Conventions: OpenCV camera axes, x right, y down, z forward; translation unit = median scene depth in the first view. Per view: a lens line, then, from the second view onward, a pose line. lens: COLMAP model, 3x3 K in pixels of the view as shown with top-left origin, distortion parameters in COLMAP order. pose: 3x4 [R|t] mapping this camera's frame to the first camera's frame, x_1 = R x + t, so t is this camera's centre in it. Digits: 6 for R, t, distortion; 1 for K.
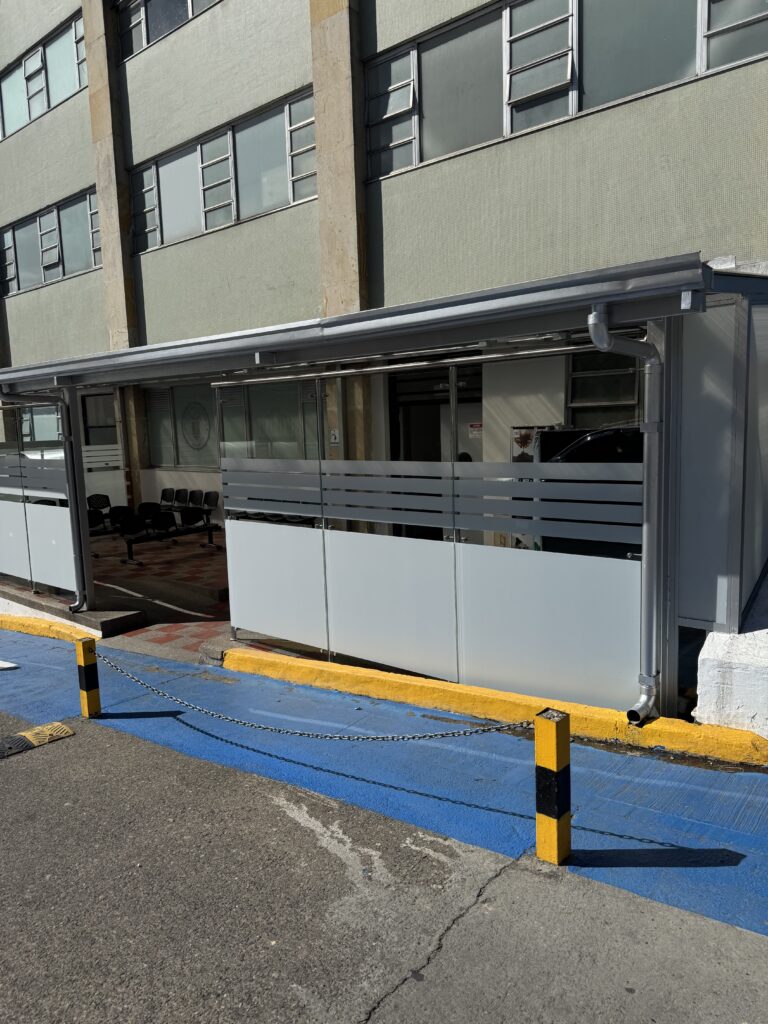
lens RADIAL K [[707.7, 0, 396.9], [0, 707.7, 515.4], [0, 0, 1]] dist [0.068564, -0.069654]
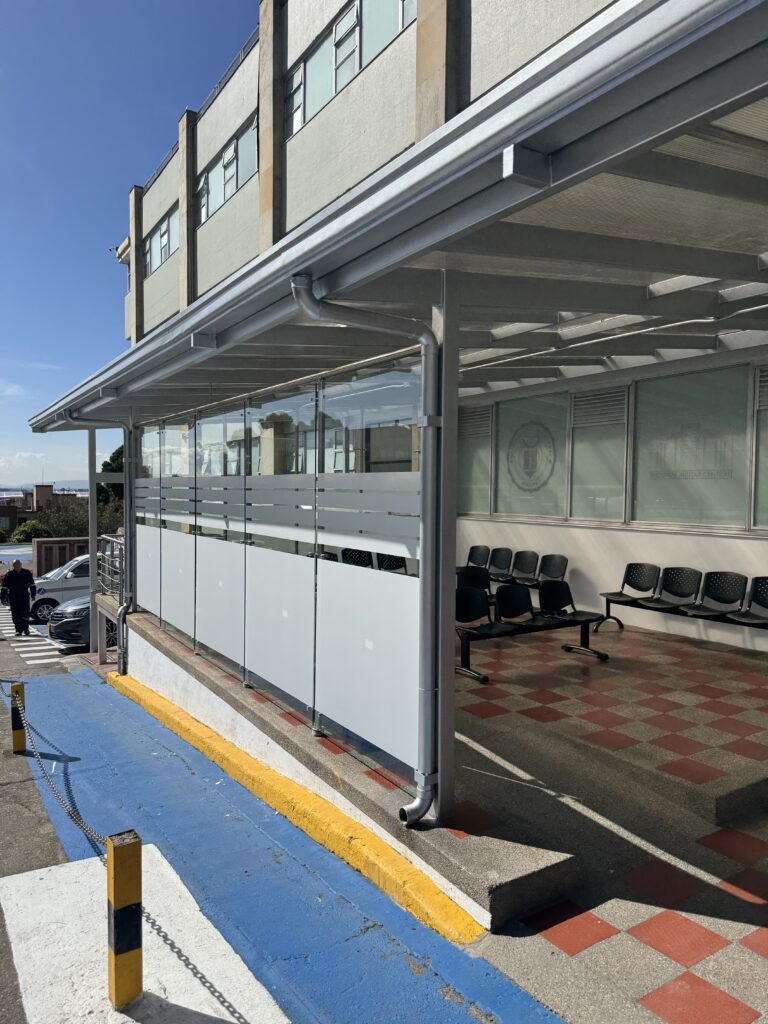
lens RADIAL K [[707.9, 0, 425.3], [0, 707.9, 514.6], [0, 0, 1]] dist [0.070290, -0.071794]
pose [[0.961860, 0.050442, -0.268852, -0.303293], [-0.075225, 0.993732, -0.082687, -0.011883], [0.262996, 0.099758, 0.959626, 0.518257]]
